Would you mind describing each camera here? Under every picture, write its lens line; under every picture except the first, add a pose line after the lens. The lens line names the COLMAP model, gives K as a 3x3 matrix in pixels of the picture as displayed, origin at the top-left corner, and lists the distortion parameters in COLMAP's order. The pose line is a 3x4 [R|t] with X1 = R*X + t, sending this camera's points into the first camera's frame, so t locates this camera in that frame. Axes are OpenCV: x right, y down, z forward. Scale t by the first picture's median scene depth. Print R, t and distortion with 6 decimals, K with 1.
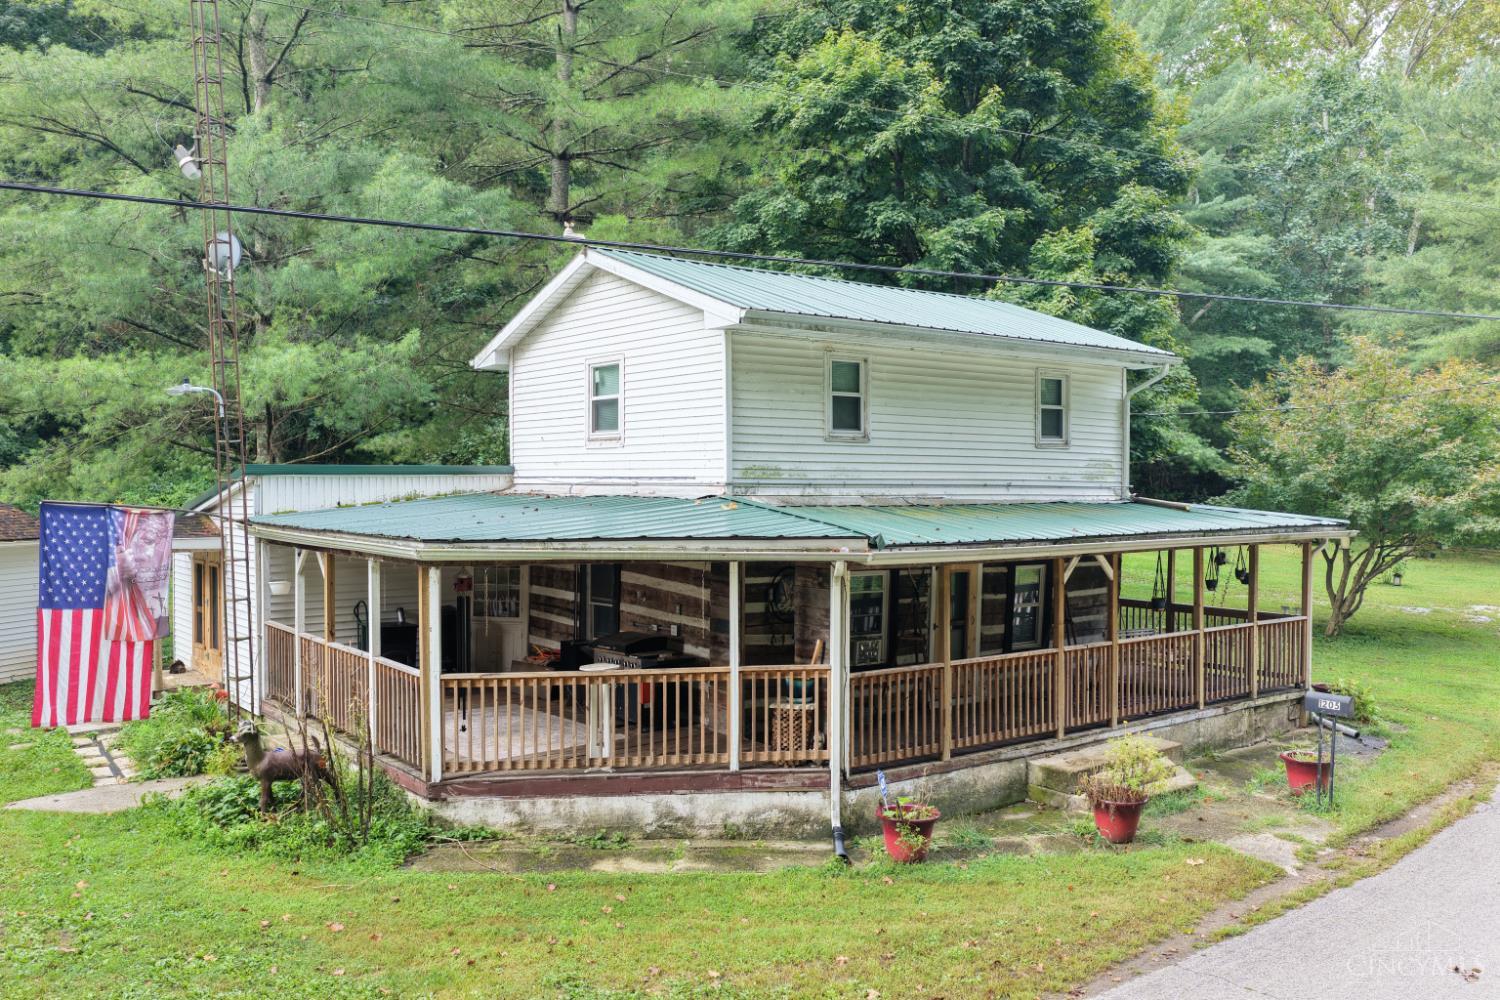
lens RADIAL K [[1236.3, 0, 750.0], [0, 1236.3, 500.0], [0, 0, 1]] dist [0.002499, 0.003033]
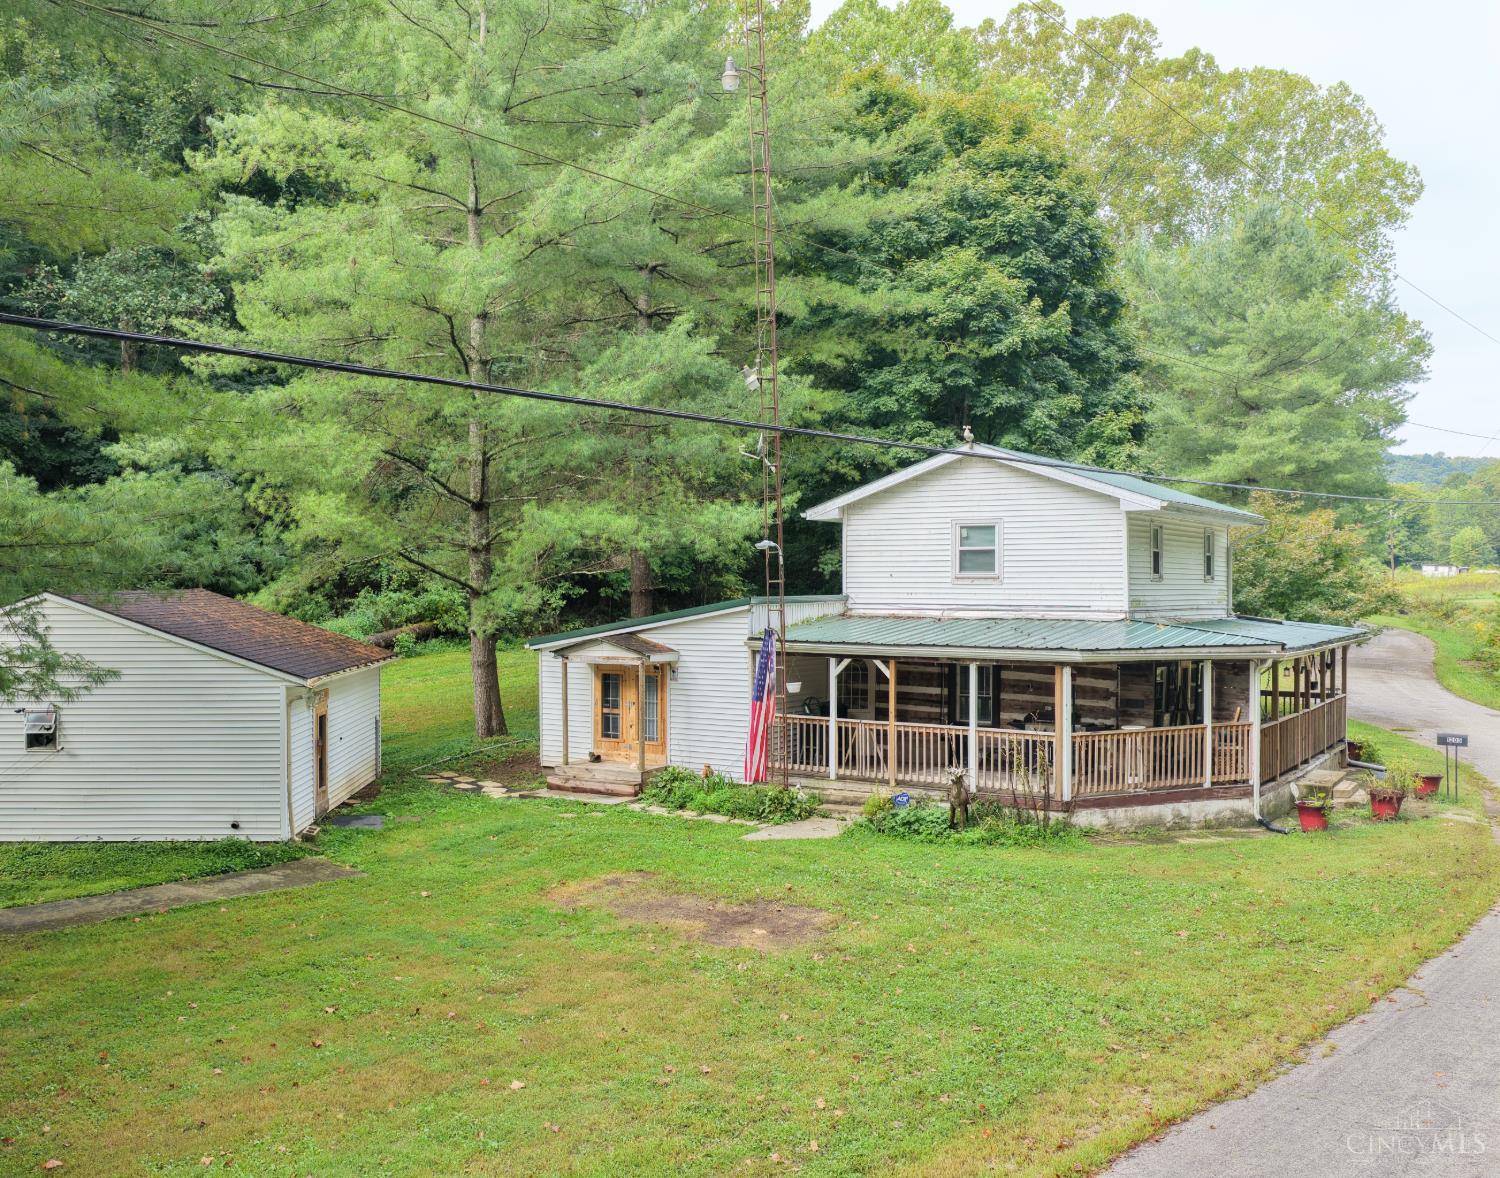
lens RADIAL K [[1337.2, 0, 750.0], [0, 1337.2, 589.0], [0, 0, 1]] dist [-0.002794, -0.002564]
pose [[0.952942, -0.001374, 0.303149, -0.862610], [0.005527, 0.999902, -0.012843, -0.019102], [-0.303102, 0.013914, 0.952857, -0.389918]]
